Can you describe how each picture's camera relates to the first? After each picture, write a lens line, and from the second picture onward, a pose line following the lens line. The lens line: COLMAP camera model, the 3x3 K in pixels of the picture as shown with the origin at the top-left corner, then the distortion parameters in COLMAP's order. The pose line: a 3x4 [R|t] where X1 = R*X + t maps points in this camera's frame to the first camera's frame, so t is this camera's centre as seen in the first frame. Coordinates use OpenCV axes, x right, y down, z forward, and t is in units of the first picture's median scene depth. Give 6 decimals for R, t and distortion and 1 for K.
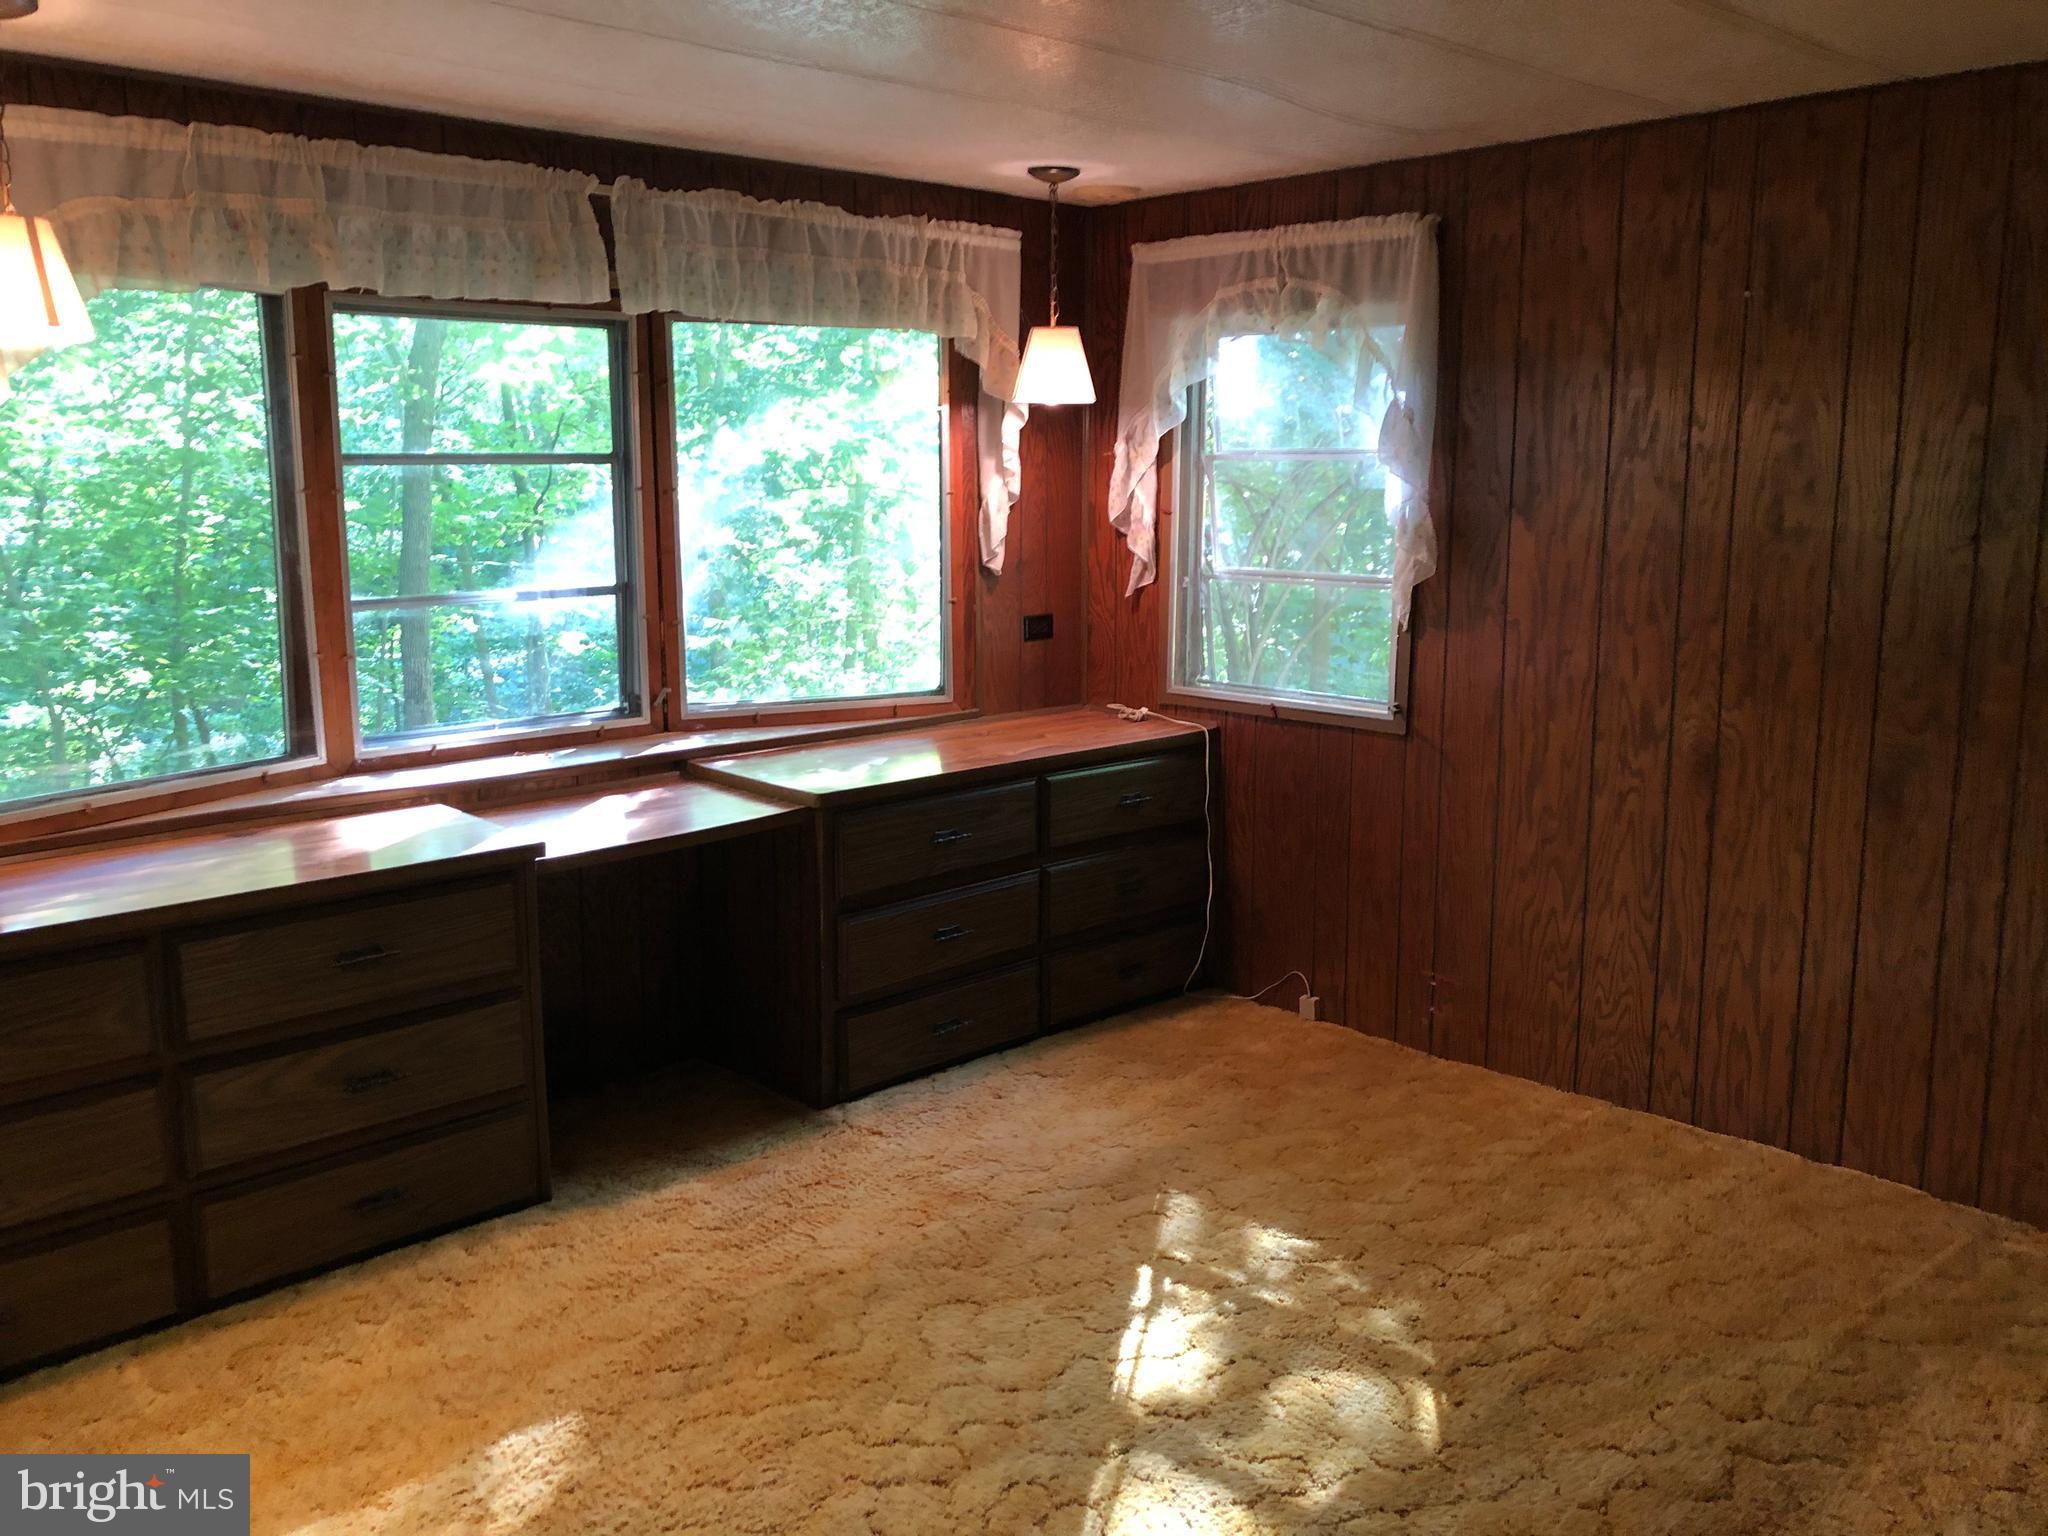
lens RADIAL K [[1705.2, 0, 1023.1], [0, 1705.2, 744.2], [0, 0, 1]] dist [0.058221, -0.005424]
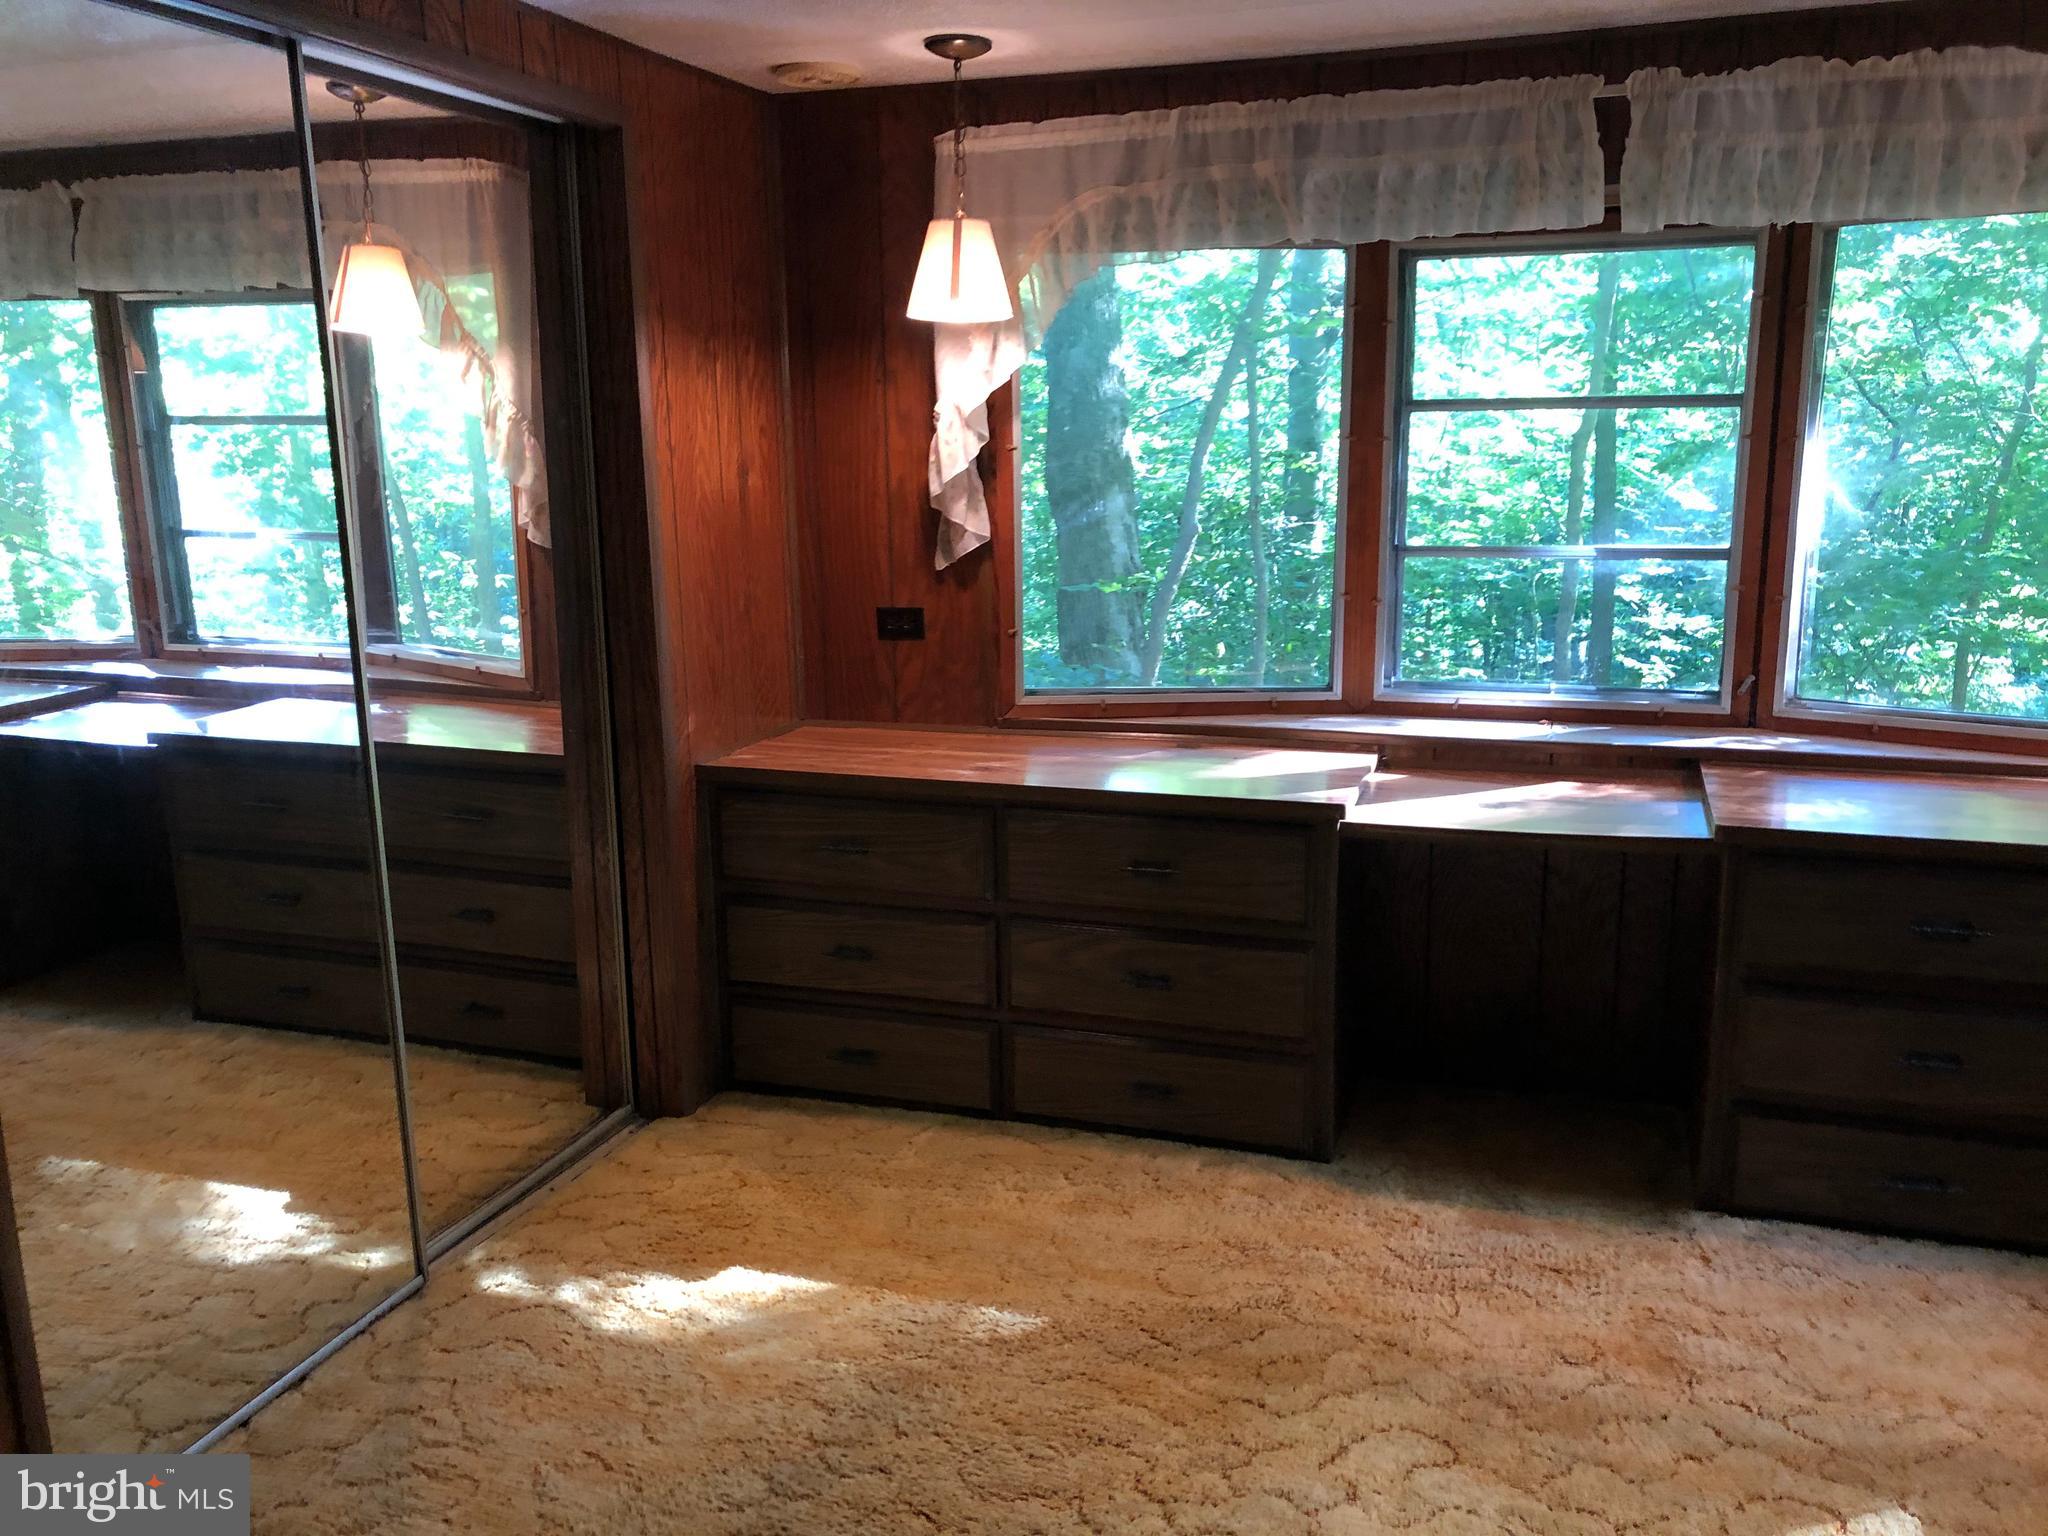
lens RADIAL K [[1702.7, 0, 1024.0], [0, 1702.7, 768.0], [0, 0, 1]] dist [0.050592, -0.014139]
pose [[0.477768, 0.181162, -0.859603, 0.456504], [-0.137985, 0.981835, 0.130230, -0.063340], [0.867581, 0.056393, 0.494087, 0.356930]]
